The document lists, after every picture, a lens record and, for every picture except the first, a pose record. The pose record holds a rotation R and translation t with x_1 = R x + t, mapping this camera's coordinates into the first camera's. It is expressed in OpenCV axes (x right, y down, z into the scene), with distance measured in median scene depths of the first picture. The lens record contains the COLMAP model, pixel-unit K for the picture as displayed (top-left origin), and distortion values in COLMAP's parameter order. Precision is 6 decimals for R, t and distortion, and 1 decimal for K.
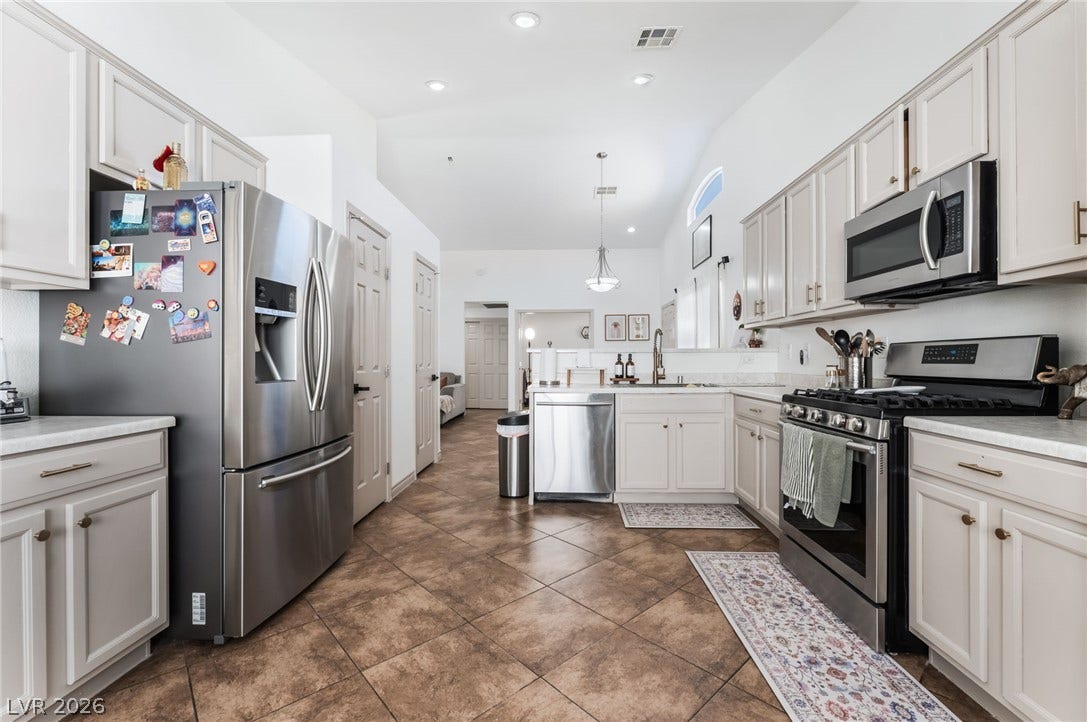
lens RADIAL K [[446.5, 0, 540.9], [0, 446.5, 362.2], [0, 0, 1]] dist [-0.003697, -0.000244]
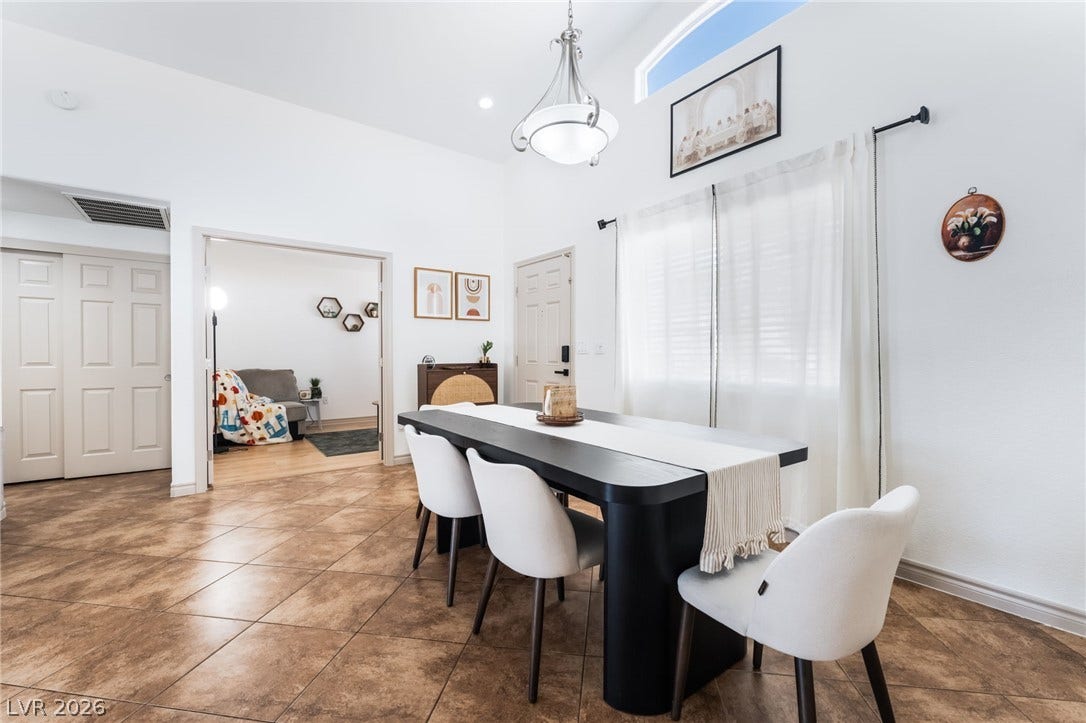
lens RADIAL K [[446.1, 0, 537.2], [0, 446.1, 363.3], [0, 0, 1]] dist [-0.003697, -0.000244]
pose [[0.774657, -0.010366, 0.632296, -0.311632], [0.002474, 0.999908, 0.013362, -0.010556], [-0.632377, -0.008786, 0.774611, 2.210361]]
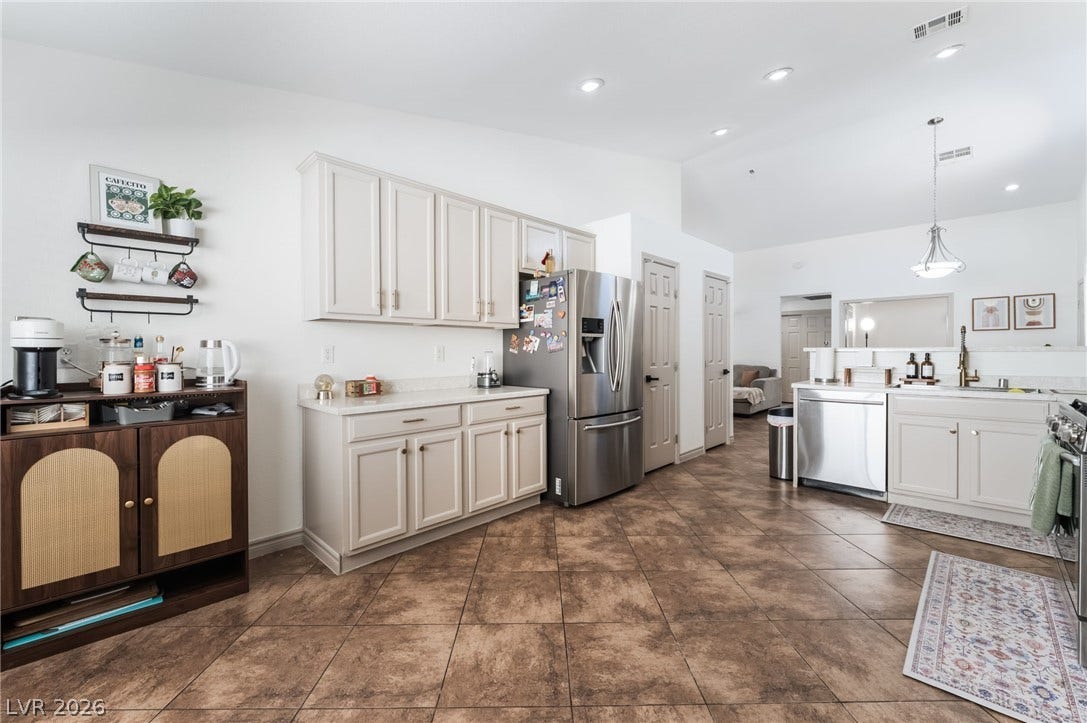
lens RADIAL K [[446.5, 0, 540.6], [0, 446.5, 353.5], [0, 0, 1]] dist [-0.003697, -0.000244]
pose [[0.741787, 0.002595, -0.670630, 0.421485], [-0.000551, 0.999995, 0.003260, -0.037788], [0.670635, -0.002049, 0.741785, -0.439810]]
